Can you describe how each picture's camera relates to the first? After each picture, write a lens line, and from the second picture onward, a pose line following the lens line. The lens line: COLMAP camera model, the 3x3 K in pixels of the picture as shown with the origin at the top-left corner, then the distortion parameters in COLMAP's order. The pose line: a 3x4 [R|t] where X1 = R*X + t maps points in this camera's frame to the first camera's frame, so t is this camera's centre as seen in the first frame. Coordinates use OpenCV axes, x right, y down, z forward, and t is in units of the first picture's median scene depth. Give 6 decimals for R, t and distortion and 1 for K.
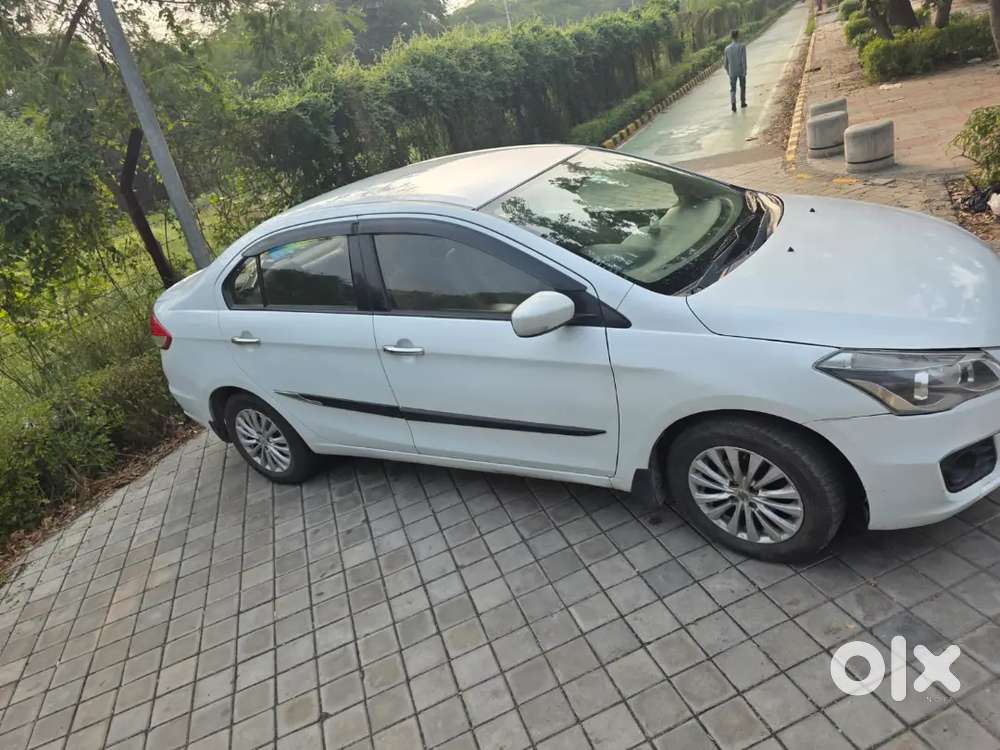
lens RADIAL K [[667.6, 0, 514.4], [0, 667.6, 386.0], [0, 0, 1]] dist [0.054224, -0.045236]
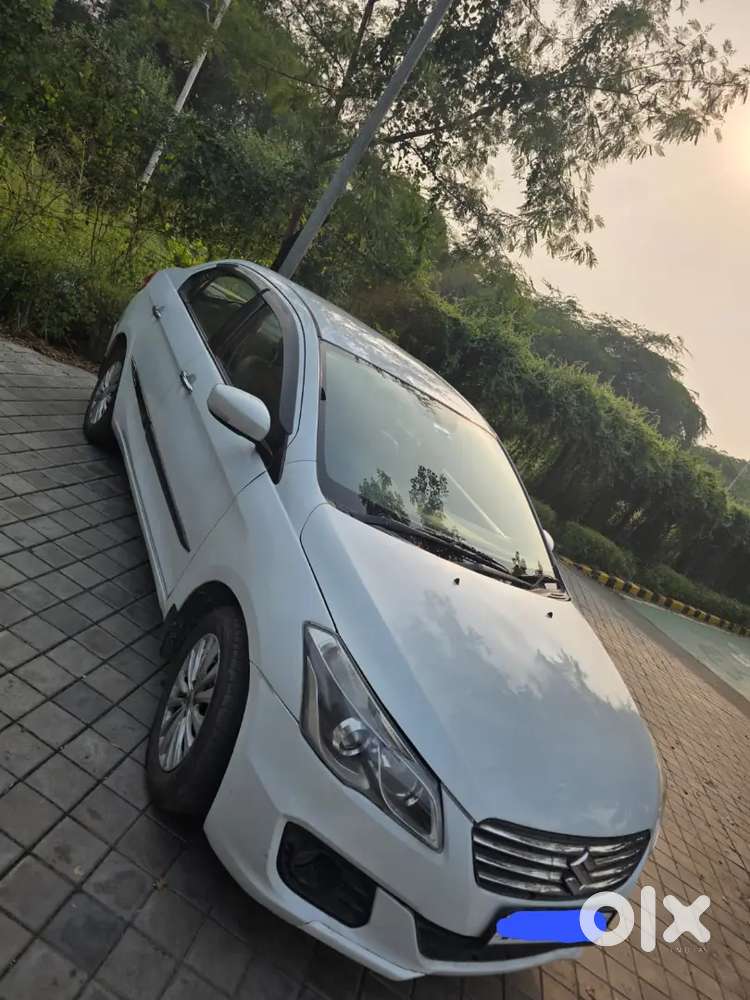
lens RADIAL K [[667.6, 0, 377.5], [0, 667.6, 509.2], [0, 0, 1]] dist [0.054224, -0.045236]
pose [[0.581457, 0.749174, -0.317248, 0.470602], [-0.805059, 0.586102, -0.091458, -0.078928], [0.117422, 0.308582, 0.943922, 0.114562]]
